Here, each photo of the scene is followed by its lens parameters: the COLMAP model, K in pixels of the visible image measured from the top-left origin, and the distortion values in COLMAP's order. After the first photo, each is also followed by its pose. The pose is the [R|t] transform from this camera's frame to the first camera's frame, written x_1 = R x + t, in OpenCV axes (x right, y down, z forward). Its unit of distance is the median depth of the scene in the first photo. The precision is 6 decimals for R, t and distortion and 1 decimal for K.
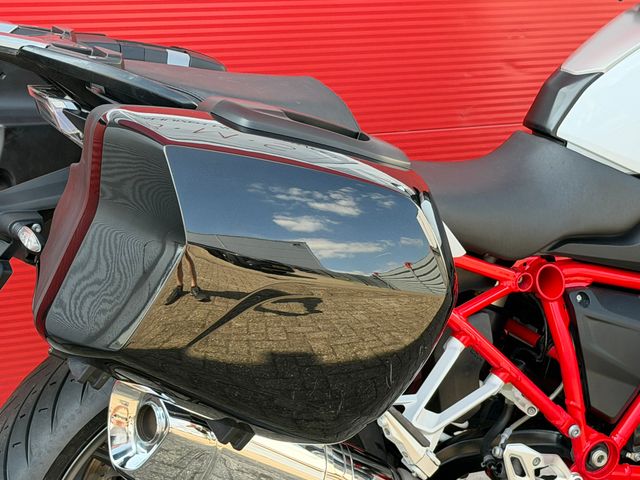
lens RADIAL K [[1478.6, 0, 318.1], [0, 1478.6, 254.1], [0, 0, 1]] dist [0.145438, 0.000000]
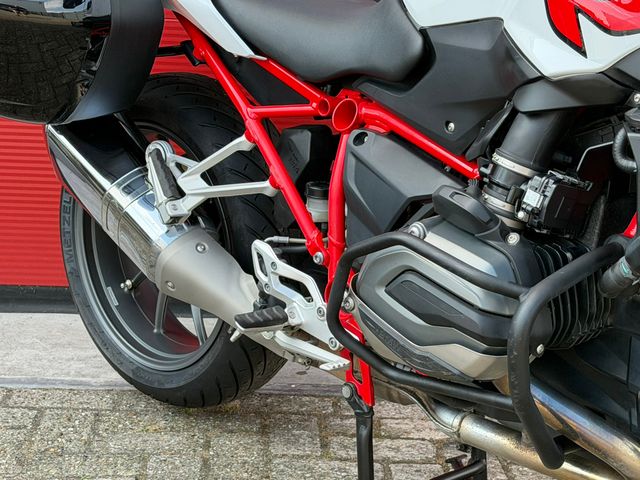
lens RADIAL K [[1478.6, 0, 316.1], [0, 1478.6, 241.3], [0, 0, 1]] dist [0.145438, 0.000000]
pose [[0.344967, 0.228285, -0.910431, 1.128651], [-0.303331, 0.945039, 0.122029, -0.018094], [0.888250, 0.234066, 0.395253, 0.595425]]
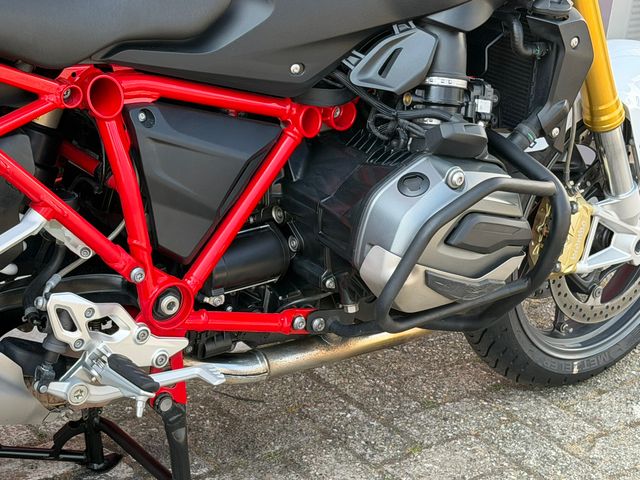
lens RADIAL K [[1478.6, 0, 340.3], [0, 1478.6, 253.7], [0, 0, 1]] dist [0.145438, 0.000000]
pose [[0.974599, -0.023608, 0.222709, 0.098727], [-0.000729, 0.994089, 0.108568, 0.015906], [-0.223955, -0.105973, 0.968821, 0.163838]]
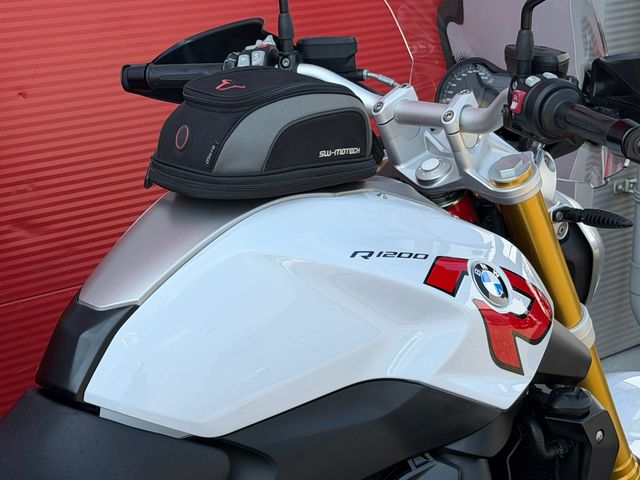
lens RADIAL K [[1478.6, 0, 321.0], [0, 1478.6, 240.8], [0, 0, 1]] dist [0.145438, 0.000000]
pose [[0.948440, -0.114862, 0.295411, 0.068160], [0.120214, 0.992748, 0.000046, -0.144744], [-0.293274, 0.035469, 0.955370, 0.290460]]
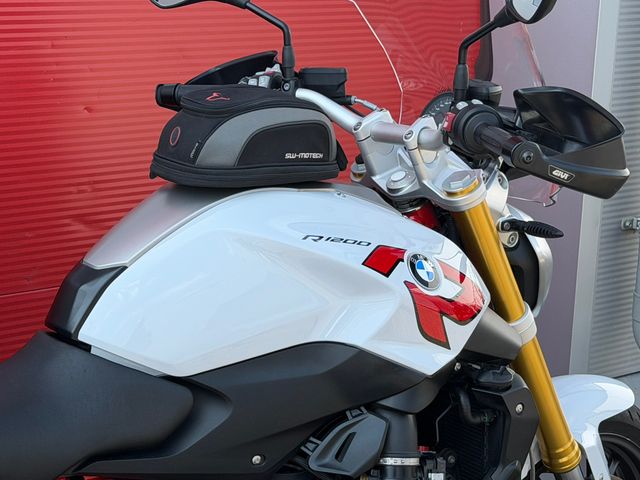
lens RADIAL K [[1478.6, 0, 345.2], [0, 1478.6, 234.6], [0, 0, 1]] dist [0.145438, 0.000000]
pose [[0.974374, -0.048838, 0.219566, 0.126163], [0.061422, 0.996816, -0.050852, -0.088765], [-0.216384, 0.063035, 0.974271, 0.095157]]
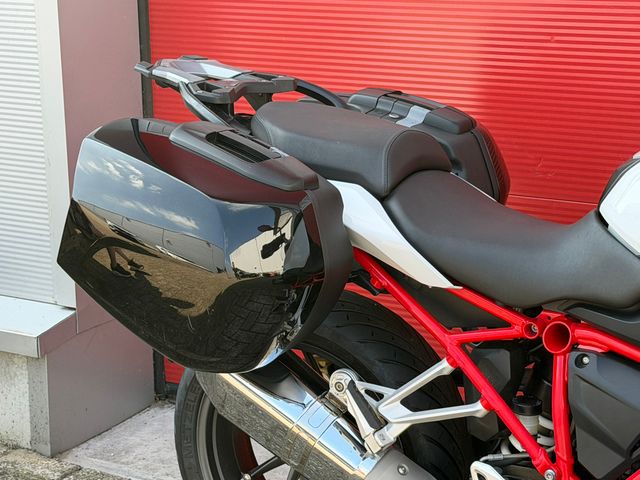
lens RADIAL K [[1478.6, 0, 343.3], [0, 1478.6, 229.7], [0, 0, 1]] dist [0.145438, 0.000000]
pose [[0.595012, 0.161323, -0.787360, 0.933200], [-0.217342, 0.975446, 0.035613, -0.065349], [0.773772, 0.149937, 0.615464, 0.179322]]
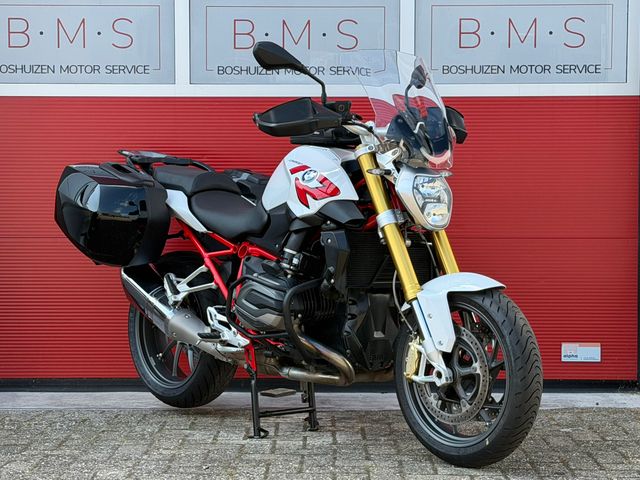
lens RADIAL K [[1478.6, 0, 319.0], [0, 1478.6, 240.2], [0, 0, 1]] dist [0.145438, 0.000000]
pose [[0.295761, 0.001880, -0.955260, 2.621064], [-0.270523, 0.959226, -0.081870, 0.173808], [0.916157, 0.282634, 0.284210, 0.401101]]
